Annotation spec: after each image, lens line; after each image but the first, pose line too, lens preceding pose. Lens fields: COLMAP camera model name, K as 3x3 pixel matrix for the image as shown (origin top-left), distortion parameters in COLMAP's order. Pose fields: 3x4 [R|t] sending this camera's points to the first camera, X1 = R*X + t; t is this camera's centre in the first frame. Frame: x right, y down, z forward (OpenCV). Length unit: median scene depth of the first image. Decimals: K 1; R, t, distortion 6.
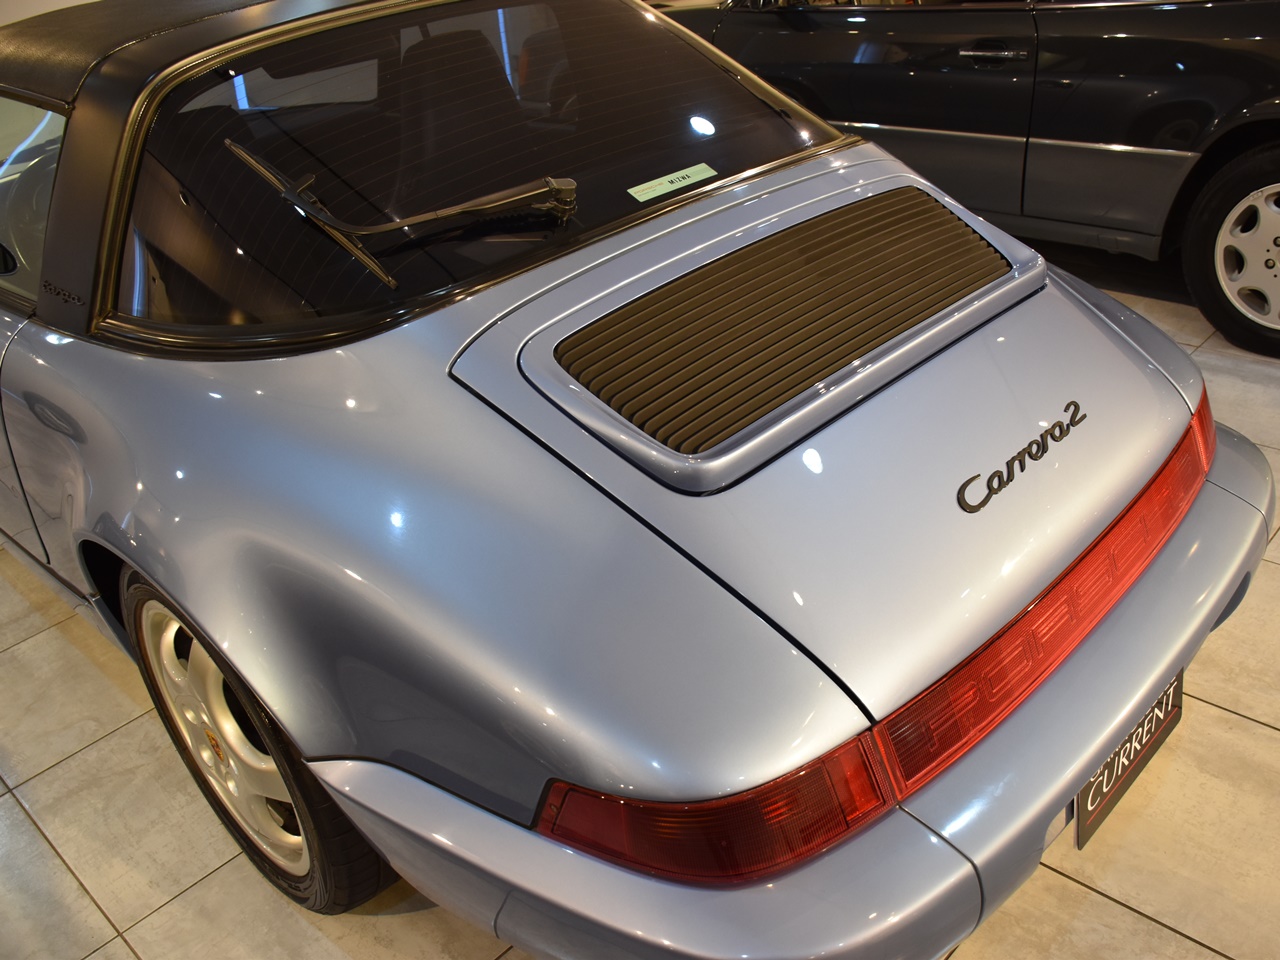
lens RADIAL K [[1126.9, 0, 640.0], [0, 1126.9, 480.0], [0, 0, 1]] dist [-0.130199, 0.082443]
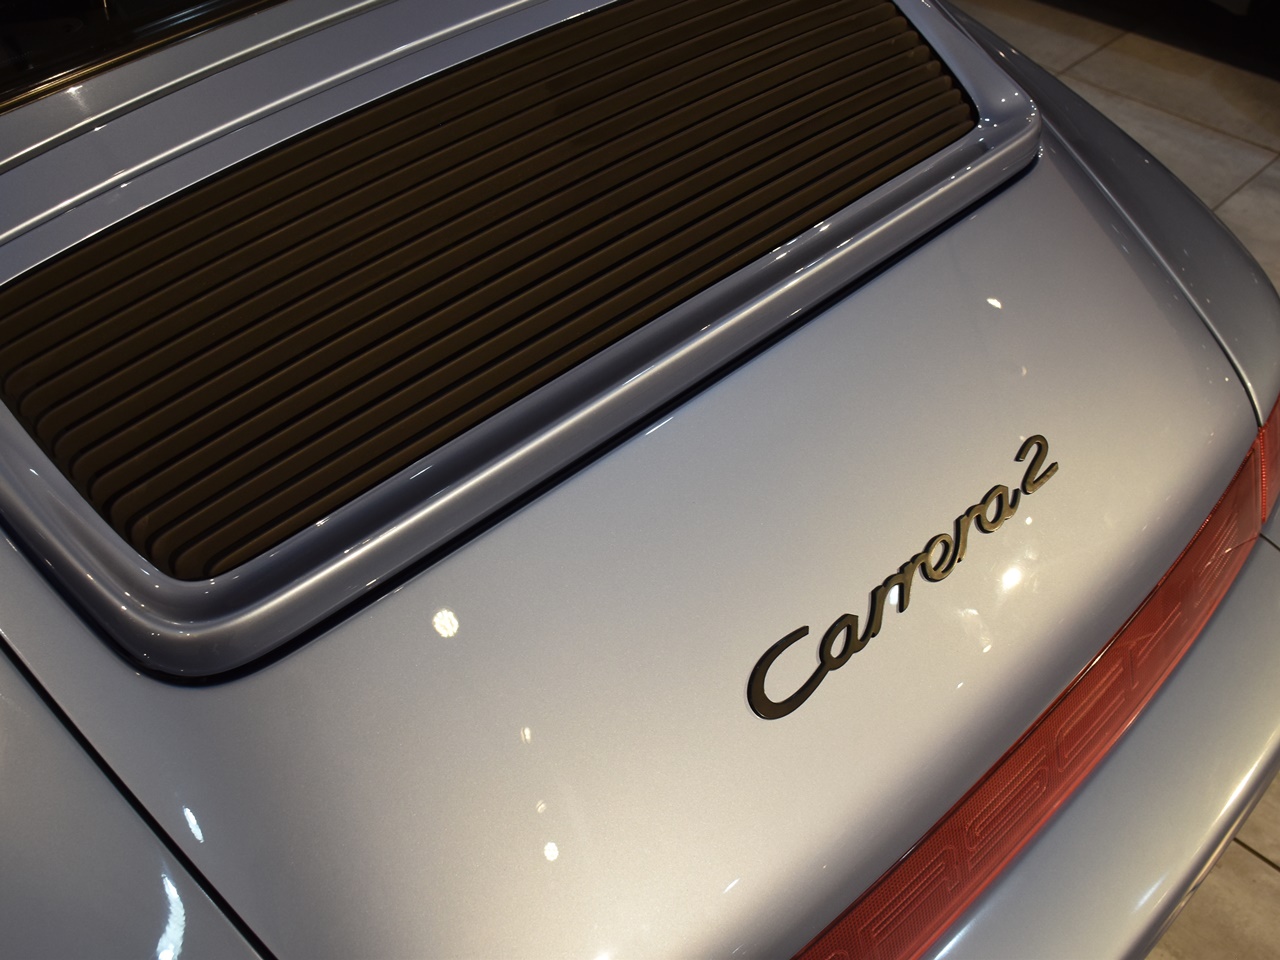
lens RADIAL K [[1107.4, 0, 640.0], [0, 1107.4, 480.0], [0, 0, 1]] dist [-0.054683, 0.009104]
pose [[0.998132, 0.061024, 0.002998, 0.214443], [-0.059600, 0.961700, 0.267545, -0.186806], [0.013443, -0.267224, 0.963541, 0.516057]]
